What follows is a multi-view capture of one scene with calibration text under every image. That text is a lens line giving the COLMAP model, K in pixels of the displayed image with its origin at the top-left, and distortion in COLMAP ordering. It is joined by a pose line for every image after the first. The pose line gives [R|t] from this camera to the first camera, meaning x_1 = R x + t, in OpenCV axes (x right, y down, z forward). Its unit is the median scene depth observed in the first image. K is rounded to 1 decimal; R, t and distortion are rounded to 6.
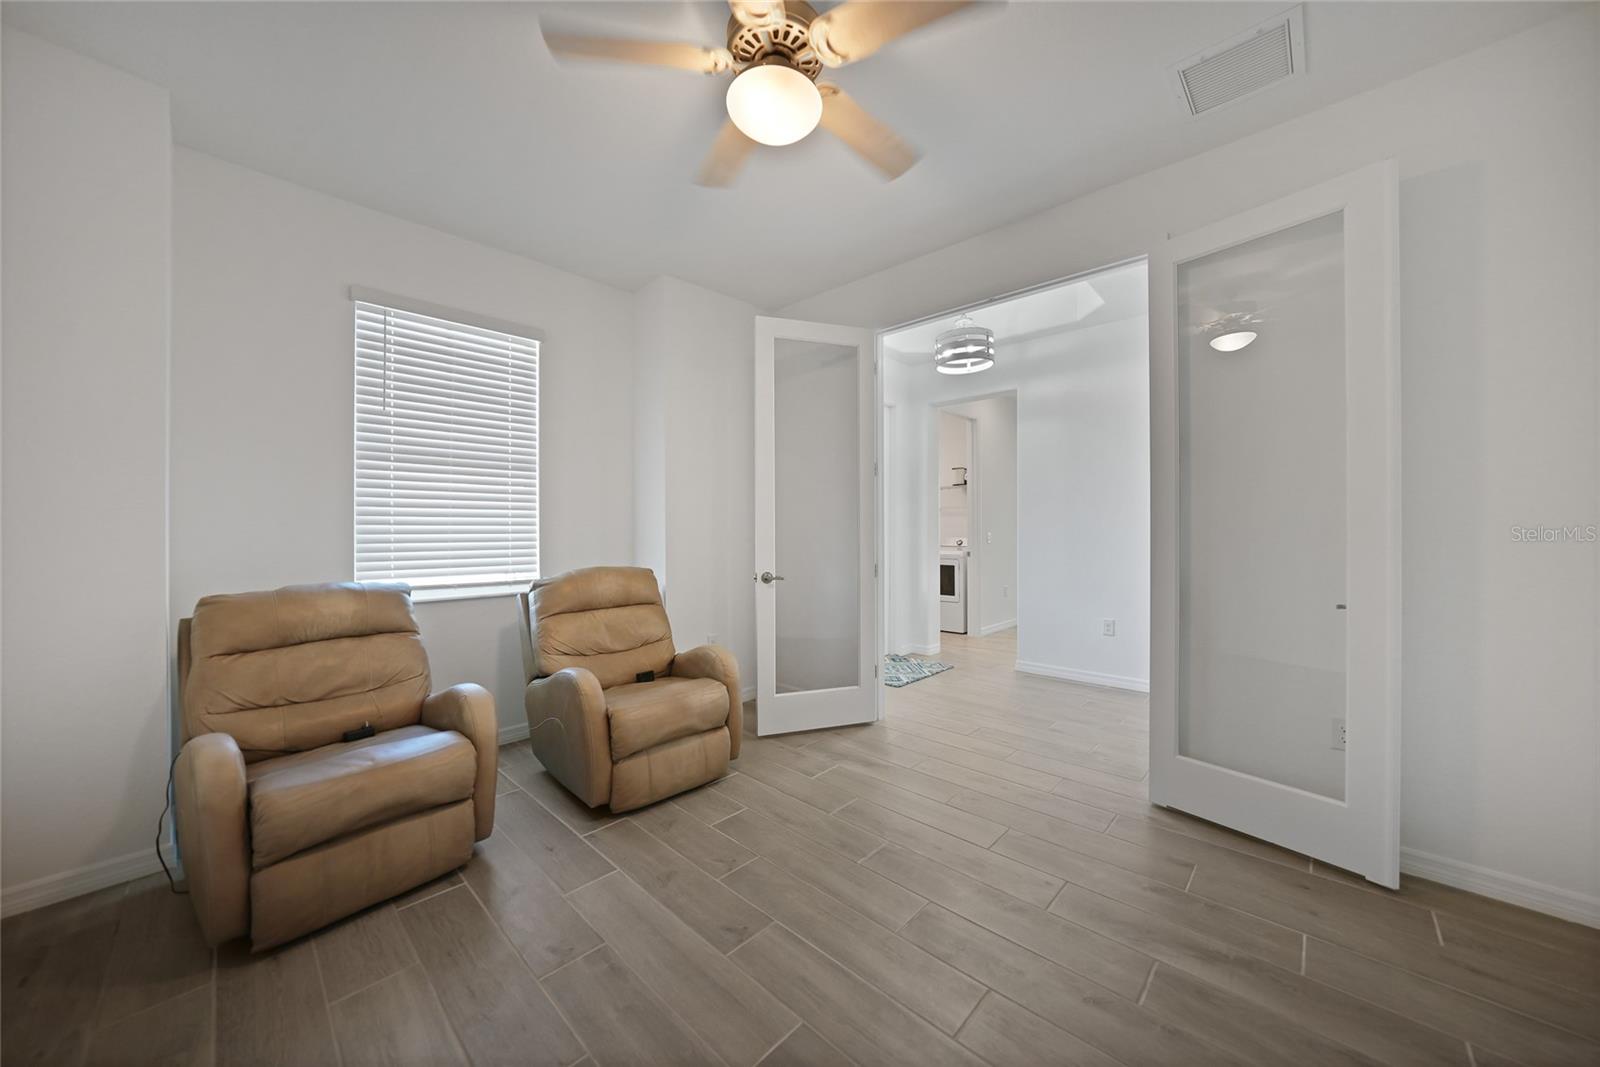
lens RADIAL K [[562.5, 0, 800.4], [0, 562.5, 528.9], [0, 0, 1]] dist [-0.023348, 0.006032]
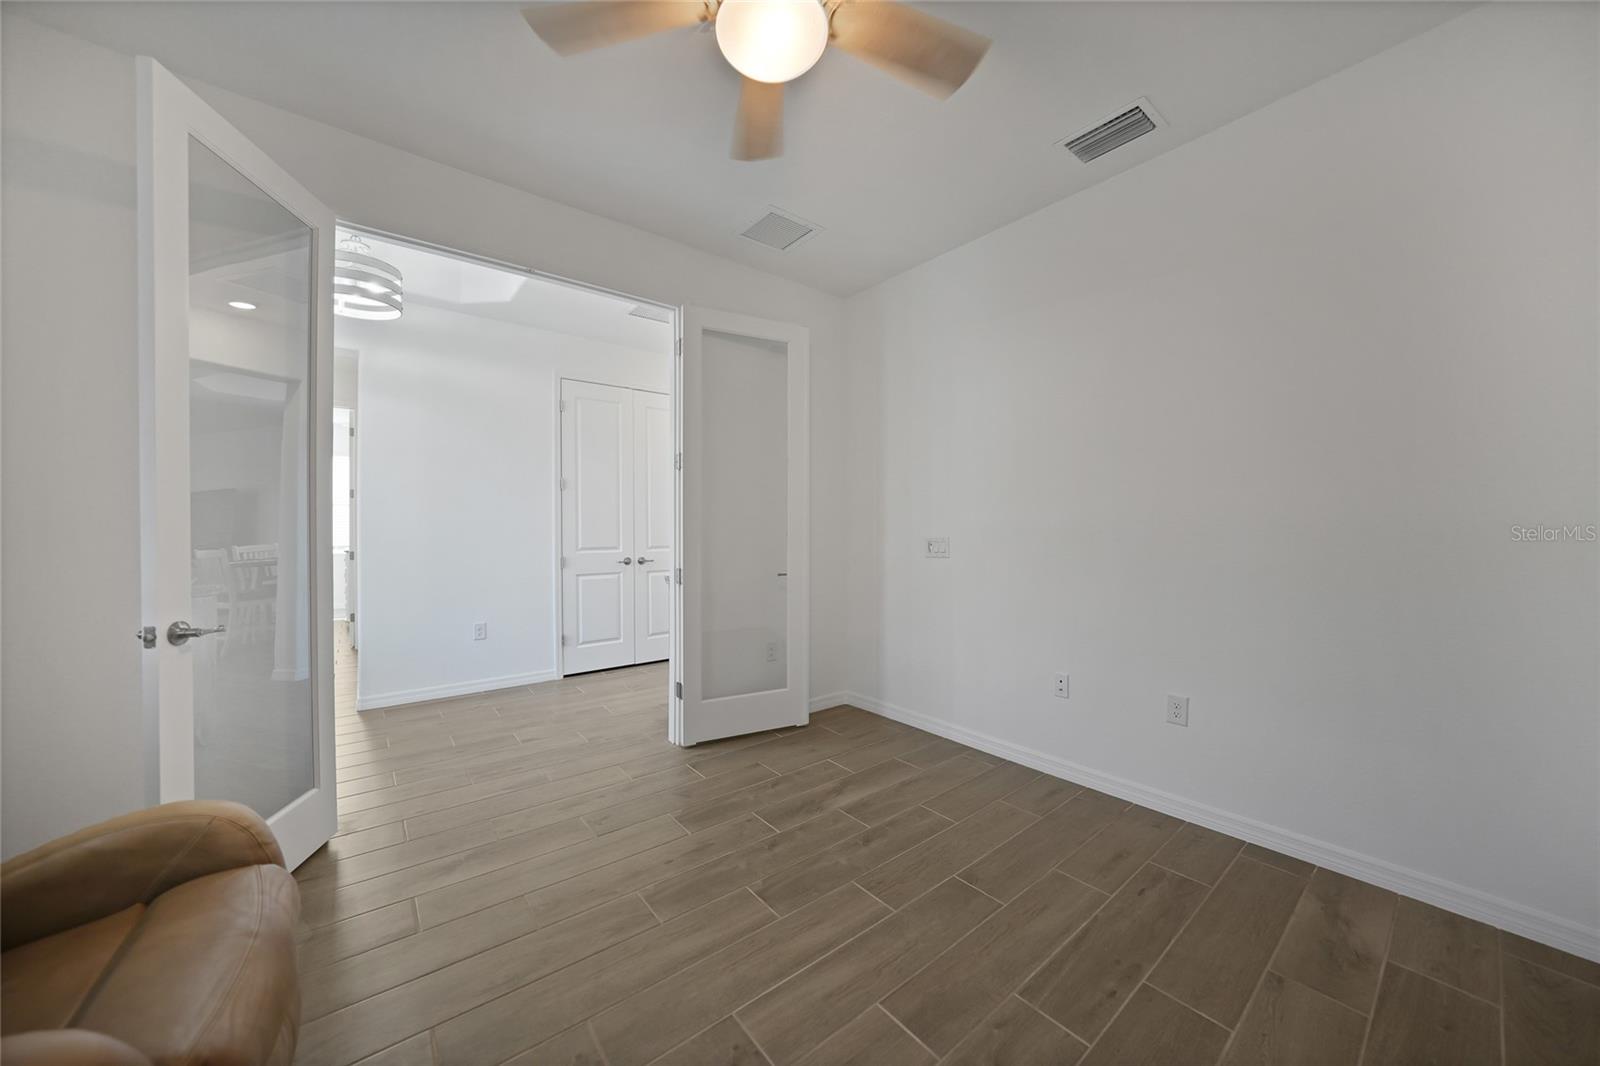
lens RADIAL K [[562.5, 0, 800.4], [0, 562.5, 528.4], [0, 0, 1]] dist [-0.023348, 0.006032]
pose [[0.149724, 0.001374, 0.988727, -0.621909], [0.002916, 0.999994, -0.001831, 0.001962], [-0.988723, 0.003157, 0.149719, 0.587864]]
